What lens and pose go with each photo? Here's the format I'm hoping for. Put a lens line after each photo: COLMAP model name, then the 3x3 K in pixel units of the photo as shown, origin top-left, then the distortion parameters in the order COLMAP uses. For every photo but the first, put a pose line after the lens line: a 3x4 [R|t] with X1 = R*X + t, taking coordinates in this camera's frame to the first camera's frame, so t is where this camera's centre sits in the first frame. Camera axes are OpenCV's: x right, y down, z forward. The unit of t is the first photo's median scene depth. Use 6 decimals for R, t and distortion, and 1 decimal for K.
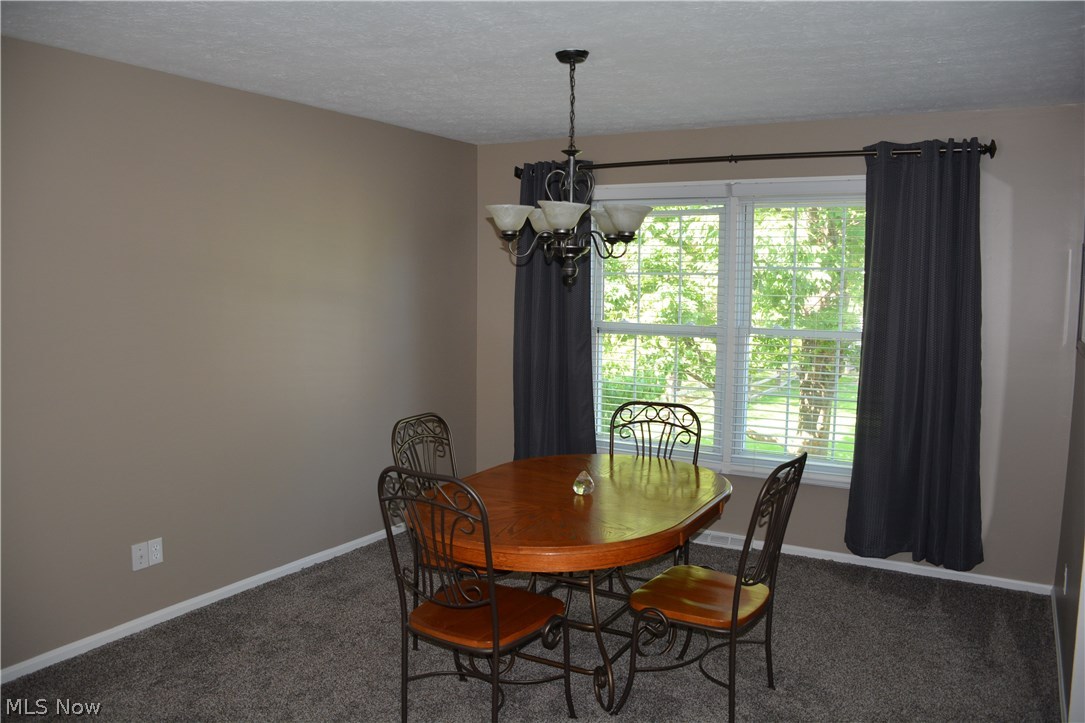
lens RADIAL K [[842.8, 0, 544.2], [0, 842.8, 352.2], [0, 0, 1]] dist [-0.148701, 0.089692]
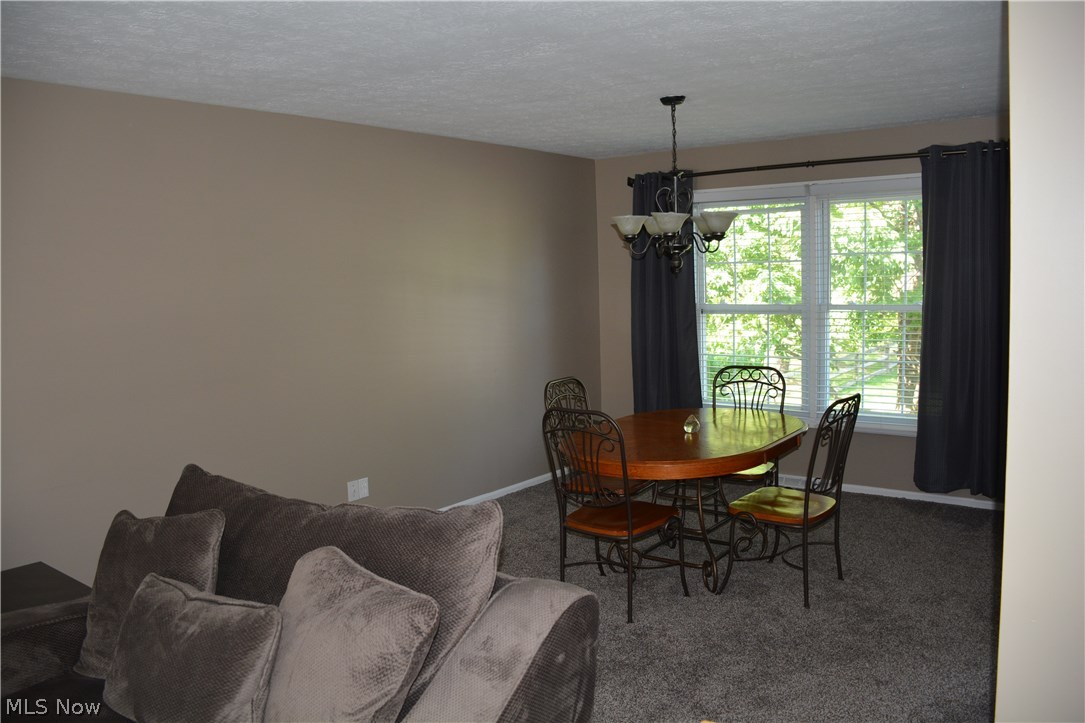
lens RADIAL K [[842.8, 0, 544.2], [0, 842.8, 355.3], [0, 0, 1]] dist [-0.148701, 0.089692]
pose [[0.991308, -0.027267, -0.128709, -0.008245], [0.028711, 0.999544, 0.009377, 0.024407], [0.128394, -0.012991, 0.991638, -0.272214]]
